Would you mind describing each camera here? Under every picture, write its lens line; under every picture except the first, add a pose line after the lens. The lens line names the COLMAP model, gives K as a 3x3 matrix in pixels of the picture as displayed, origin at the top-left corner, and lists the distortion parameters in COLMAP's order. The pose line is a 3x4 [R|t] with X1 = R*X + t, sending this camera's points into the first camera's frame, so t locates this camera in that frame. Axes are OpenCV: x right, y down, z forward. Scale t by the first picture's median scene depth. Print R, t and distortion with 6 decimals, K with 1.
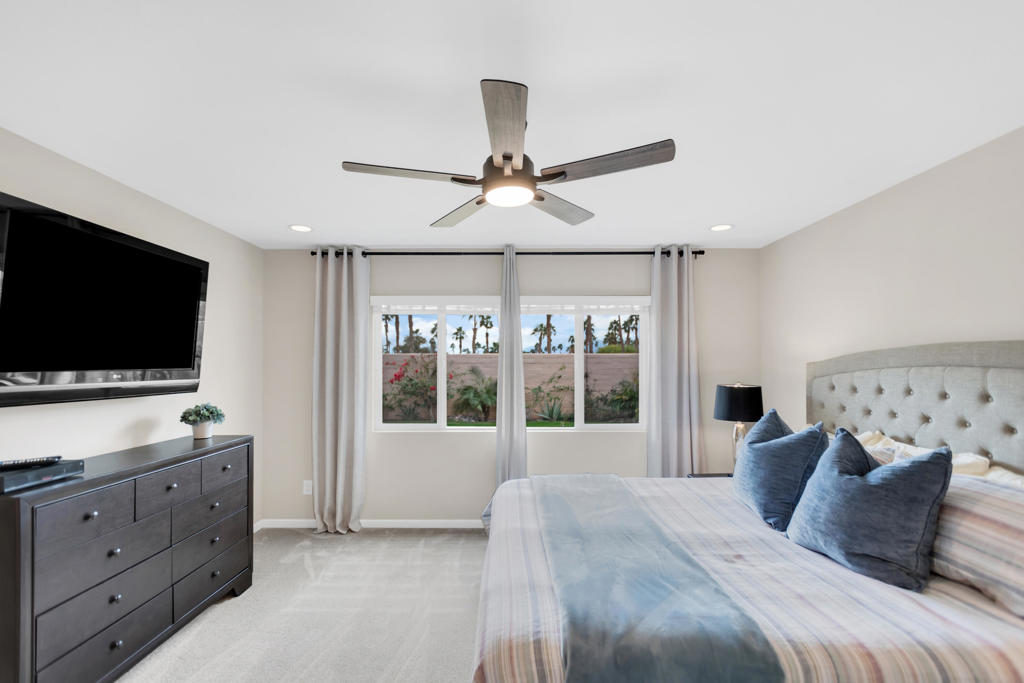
lens RADIAL K [[472.7, 0, 509.9], [0, 472.7, 364.6], [0, 0, 1]] dist [-0.007642, -0.000132]
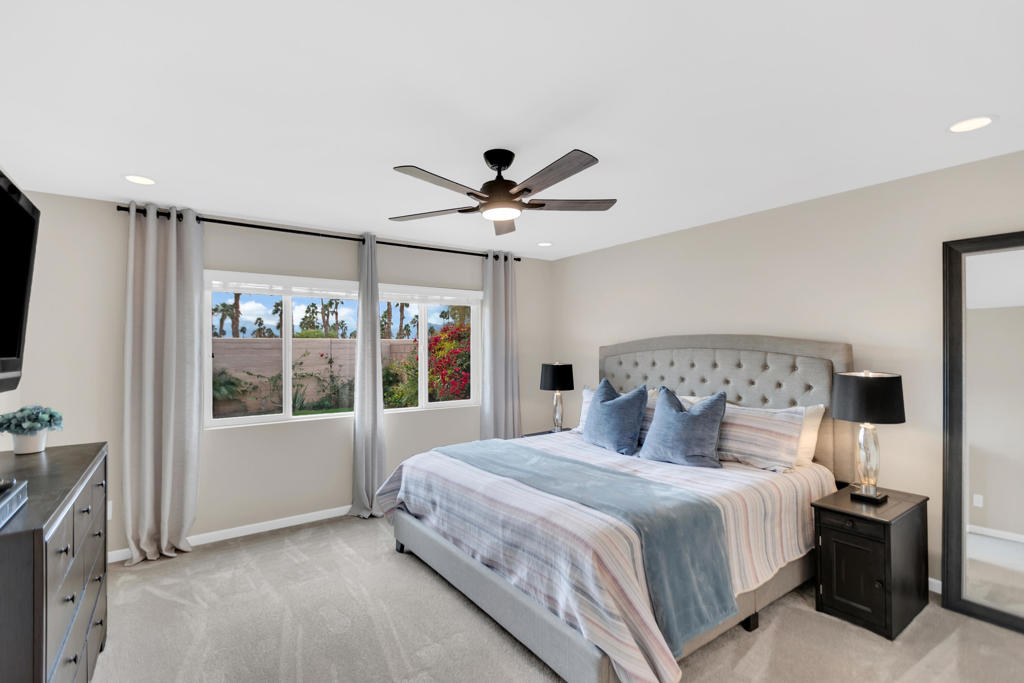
lens RADIAL K [[472.7, 0, 518.7], [0, 472.7, 345.3], [0, 0, 1]] dist [-0.007642, -0.000132]
pose [[0.807467, -0.000025, 0.589912, -0.346062], [0.006007, 0.999949, -0.008180, 0.001508], [-0.589882, 0.010148, 0.807426, -0.017128]]
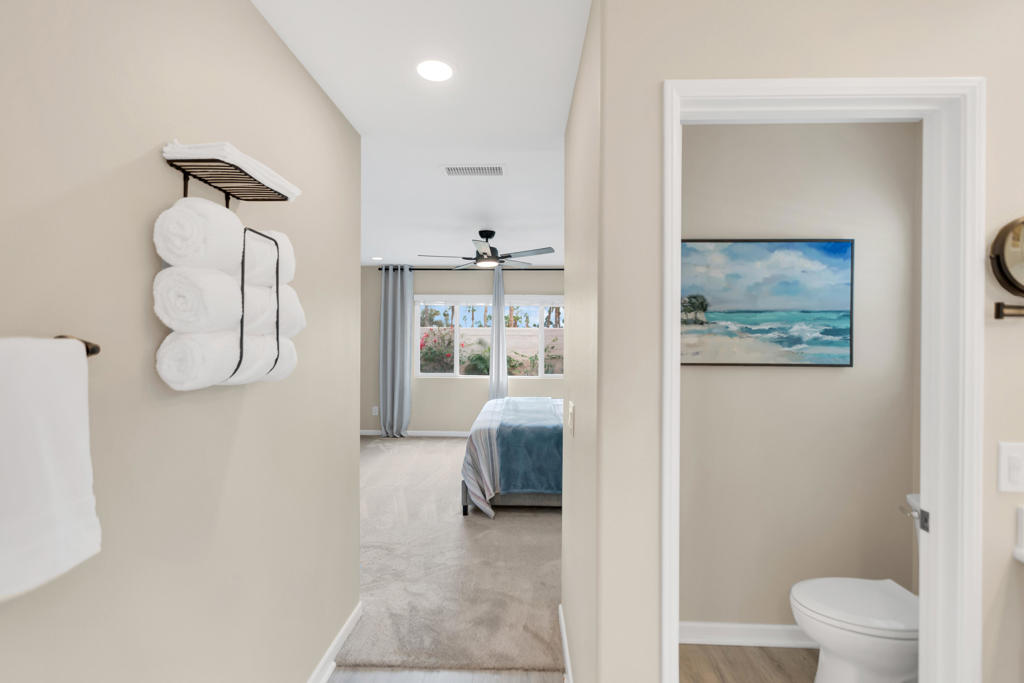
lens RADIAL K [[472.7, 0, 510.1], [0, 472.7, 347.4], [0, 0, 1]] dist [-0.007642, -0.000132]
pose [[0.999628, 0.008760, -0.025820, 0.085966], [-0.008169, 0.999704, 0.022911, -0.003007], [0.026013, -0.022691, 0.999404, -0.652890]]
